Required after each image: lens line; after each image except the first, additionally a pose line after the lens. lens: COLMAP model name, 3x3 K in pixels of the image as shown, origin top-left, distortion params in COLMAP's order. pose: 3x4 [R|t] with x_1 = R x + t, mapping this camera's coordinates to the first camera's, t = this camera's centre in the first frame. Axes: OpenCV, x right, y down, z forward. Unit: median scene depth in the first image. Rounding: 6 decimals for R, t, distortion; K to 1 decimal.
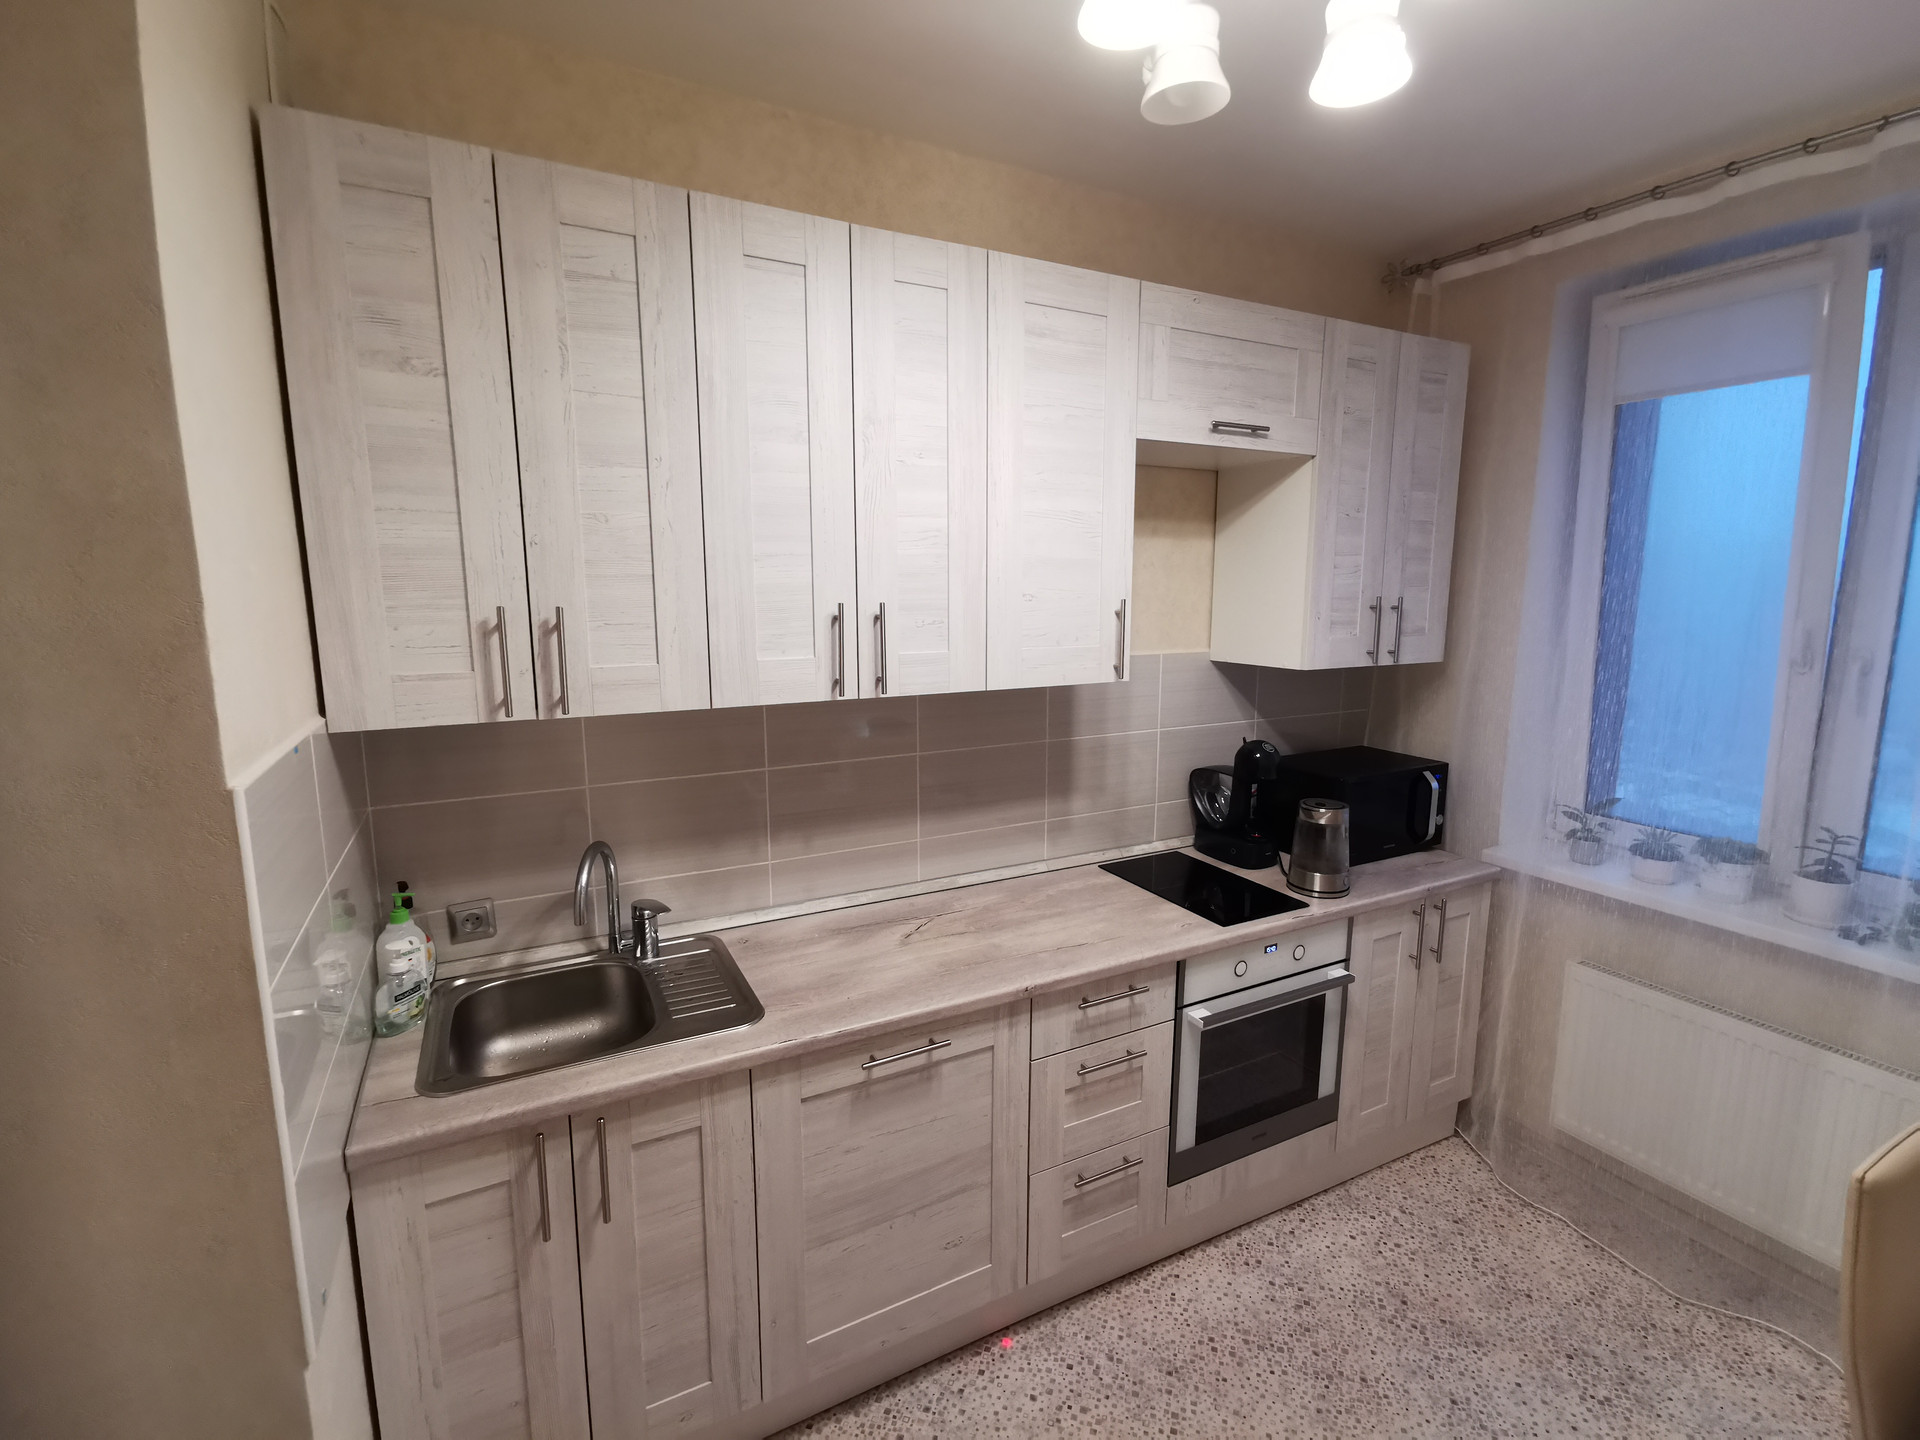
lens RADIAL K [[881.8, 0, 960.5], [0, 881.8, 713.6], [0, 0, 1]] dist [0.002082, -0.000382]
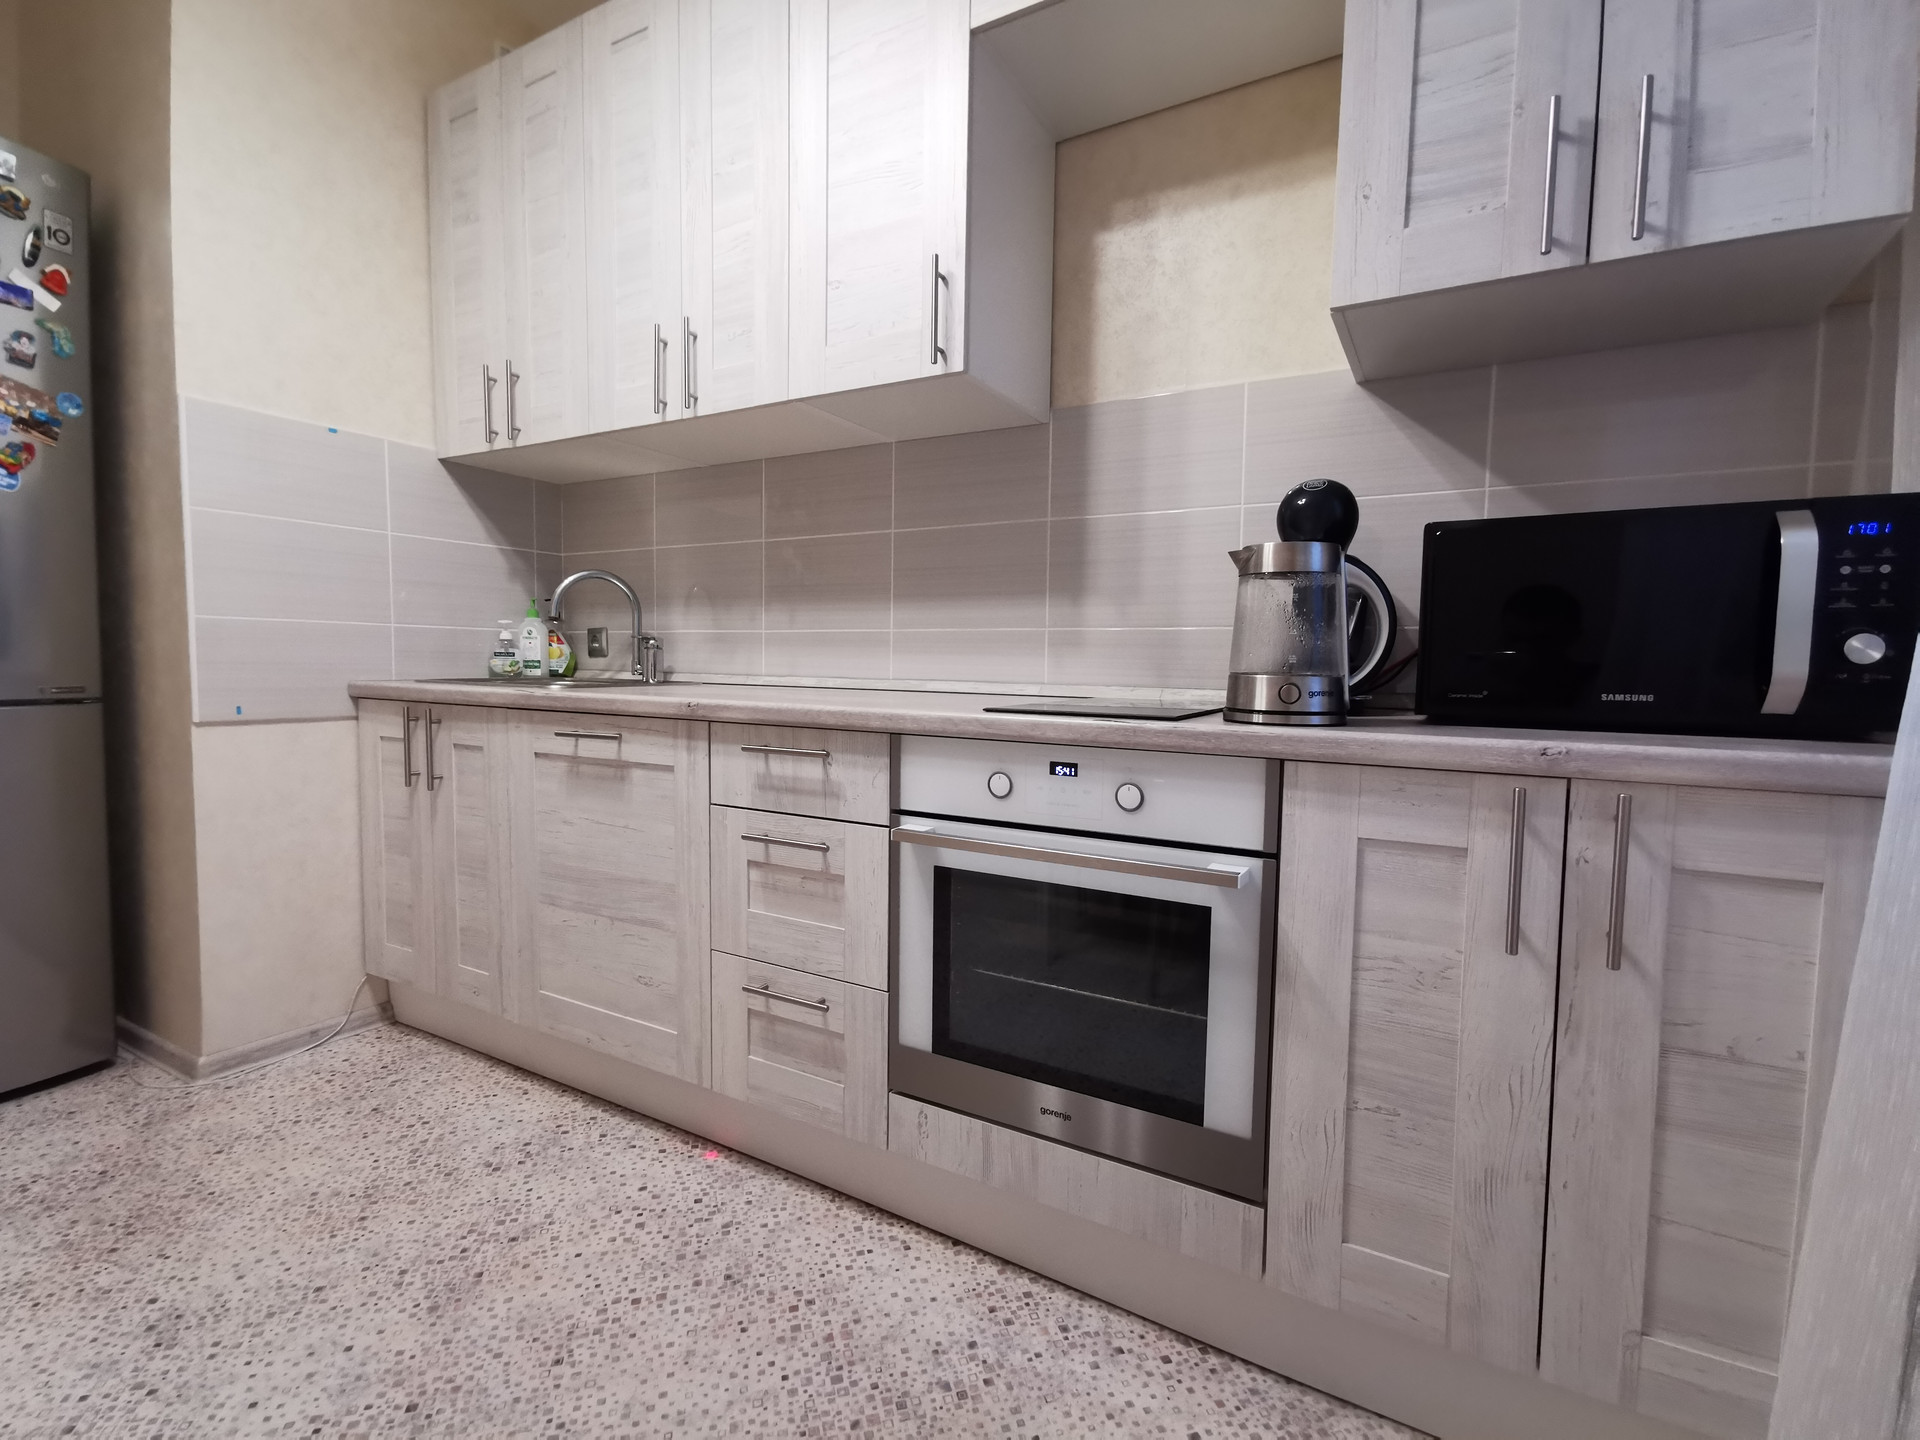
lens RADIAL K [[881.8, 0, 953.9], [0, 881.8, 717.1], [0, 0, 1]] dist [0.002082, -0.000382]
pose [[0.538149, 0.065125, -0.840330, 0.848445], [-0.141742, 0.989804, -0.014062, 0.267496], [0.830846, 0.126677, 0.541893, 0.665963]]
